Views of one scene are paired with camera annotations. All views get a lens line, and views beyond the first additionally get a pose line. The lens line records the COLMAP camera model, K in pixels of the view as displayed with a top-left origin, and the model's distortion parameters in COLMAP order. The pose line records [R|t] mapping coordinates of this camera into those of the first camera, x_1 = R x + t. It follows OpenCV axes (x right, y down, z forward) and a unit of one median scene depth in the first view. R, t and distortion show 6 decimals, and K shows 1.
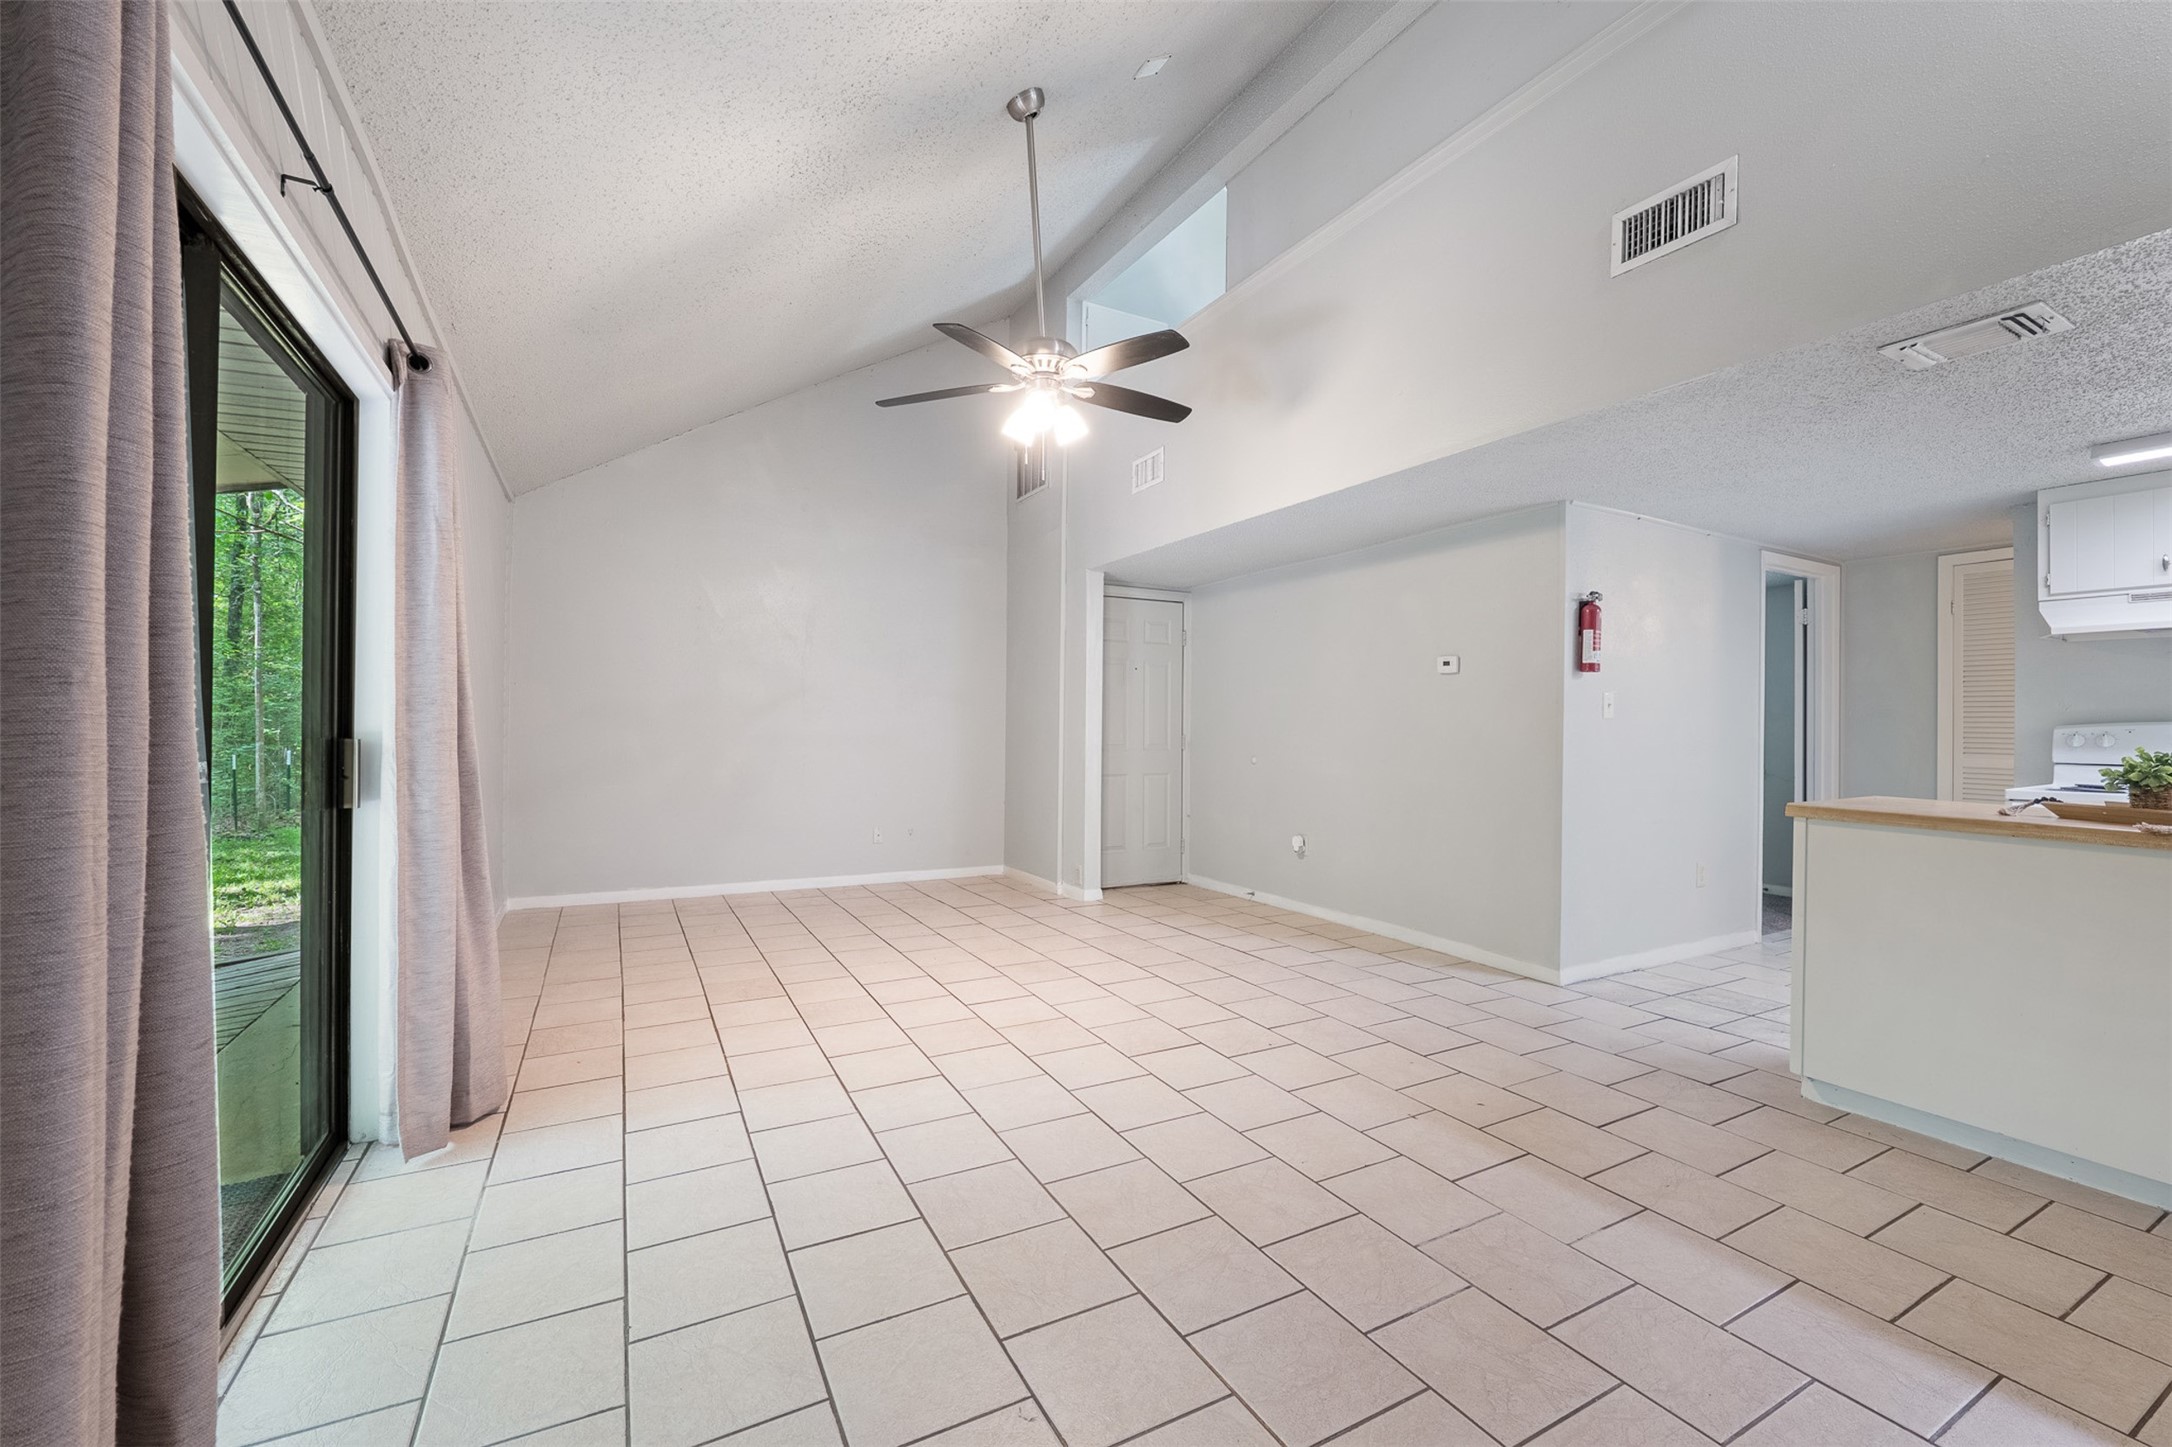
lens RADIAL K [[886.6, 0, 1081.2], [0, 886.6, 719.8], [0, 0, 1]] dist [-0.001088, 0.000022]
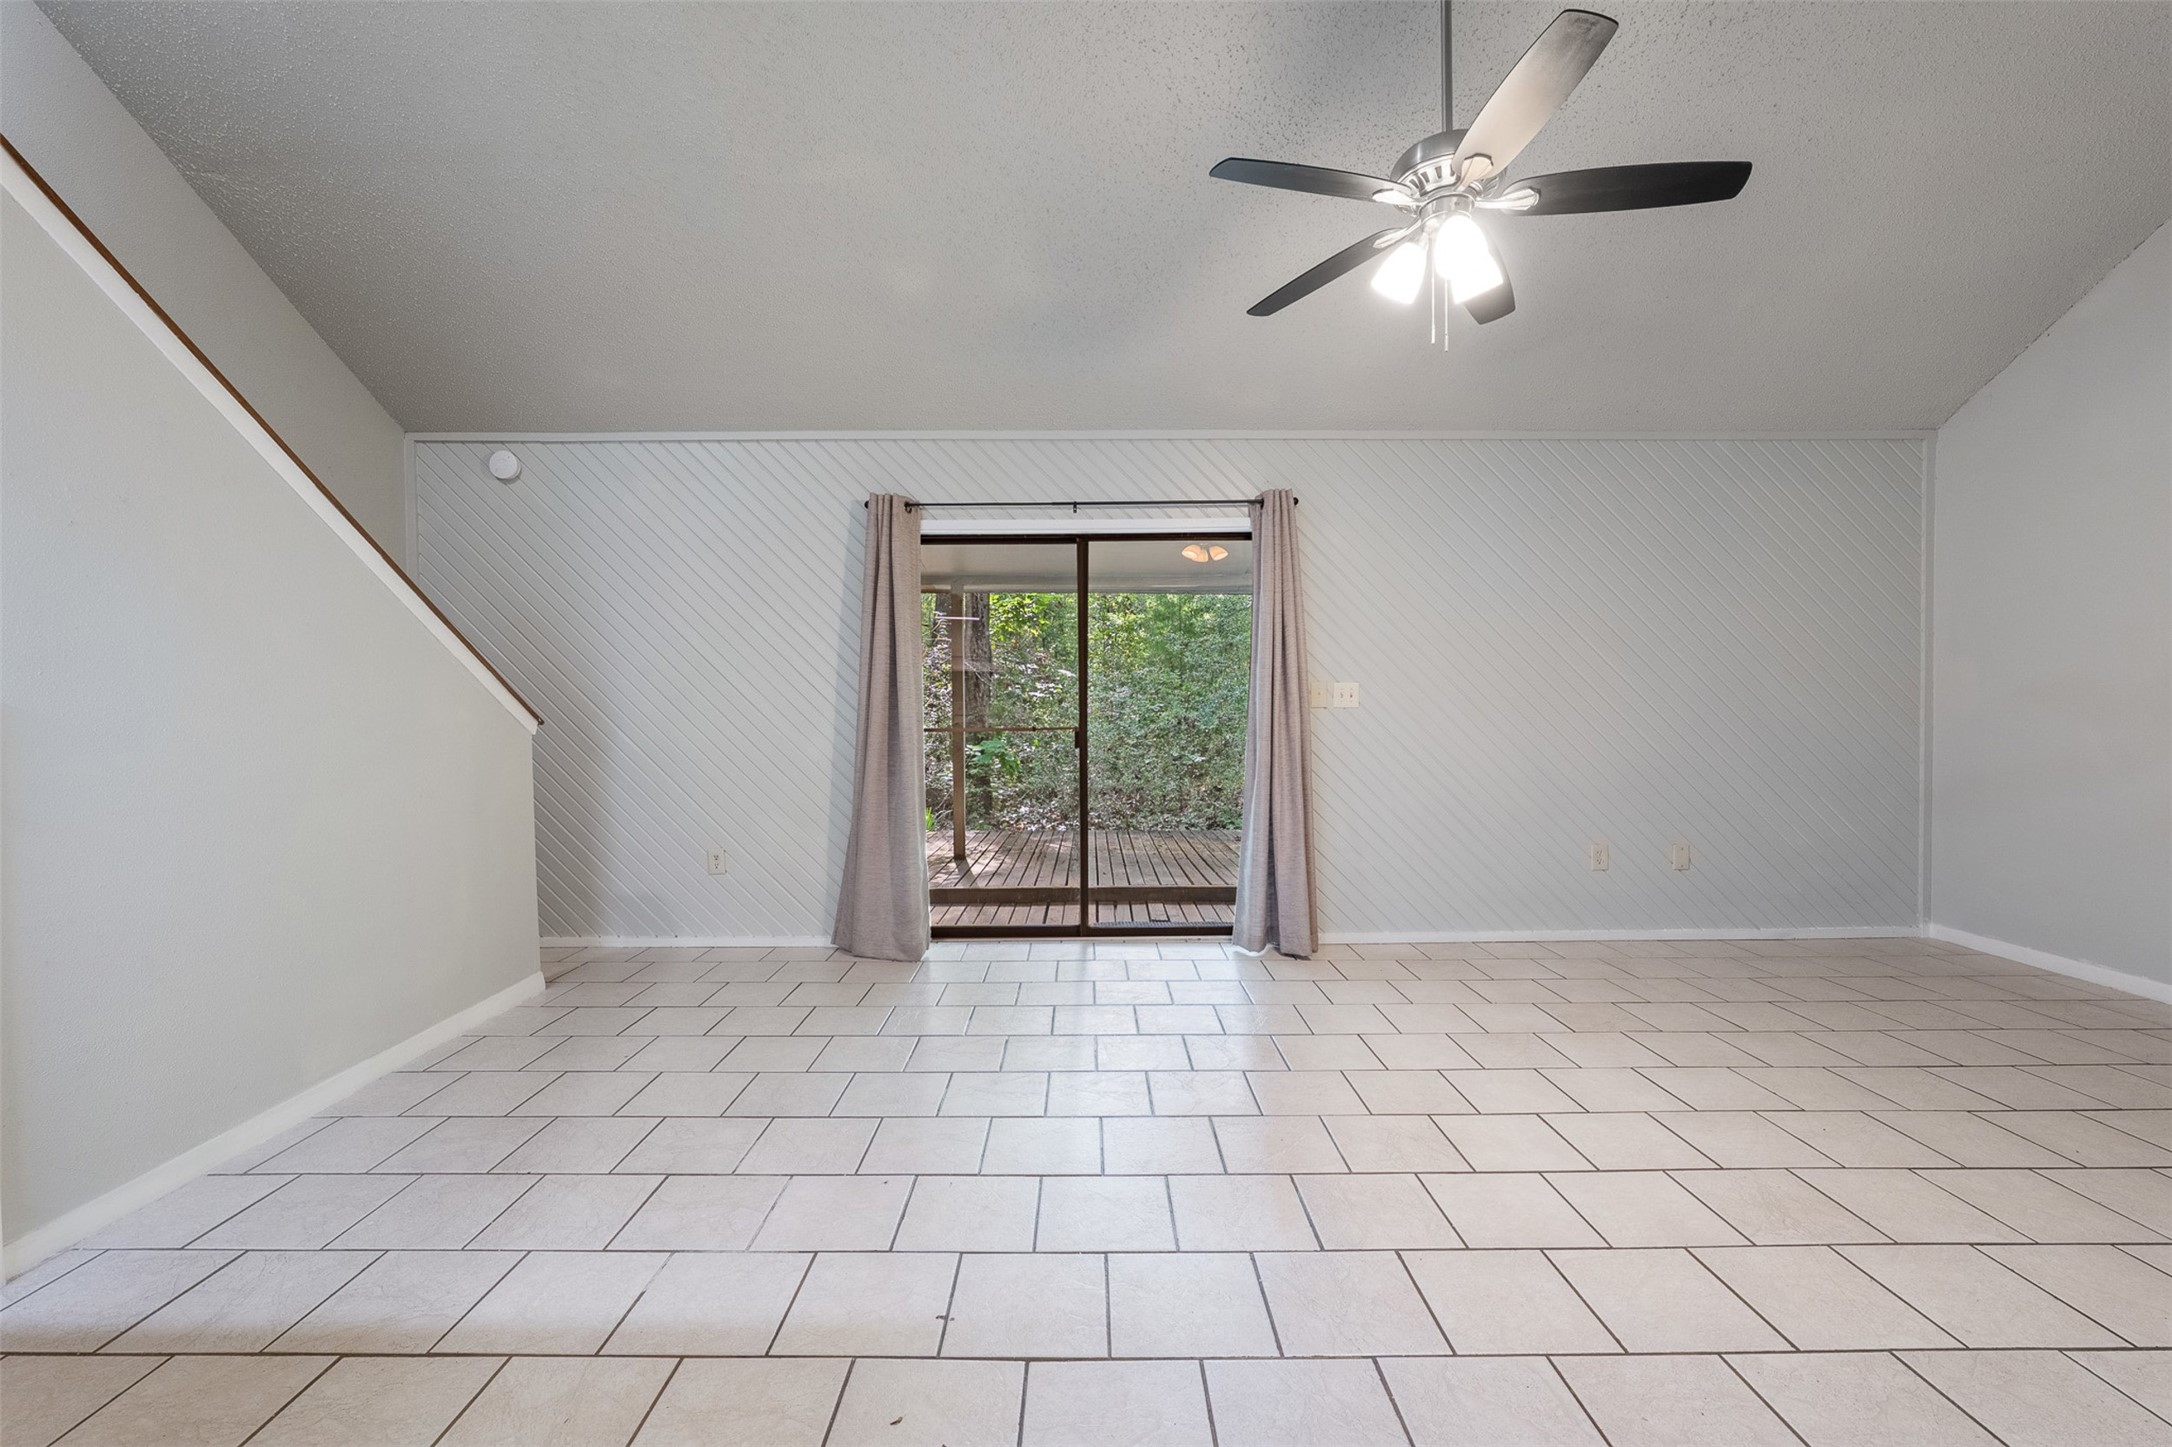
lens RADIAL K [[886.6, 0, 1083.5], [0, 886.6, 717.8], [0, 0, 1]] dist [-0.001088, 0.000022]
pose [[-0.474206, 0.013240, -0.880314, 0.998037], [0.004054, 0.999909, 0.012855, -0.004814], [0.880404, 0.002527, -0.474217, 1.564669]]
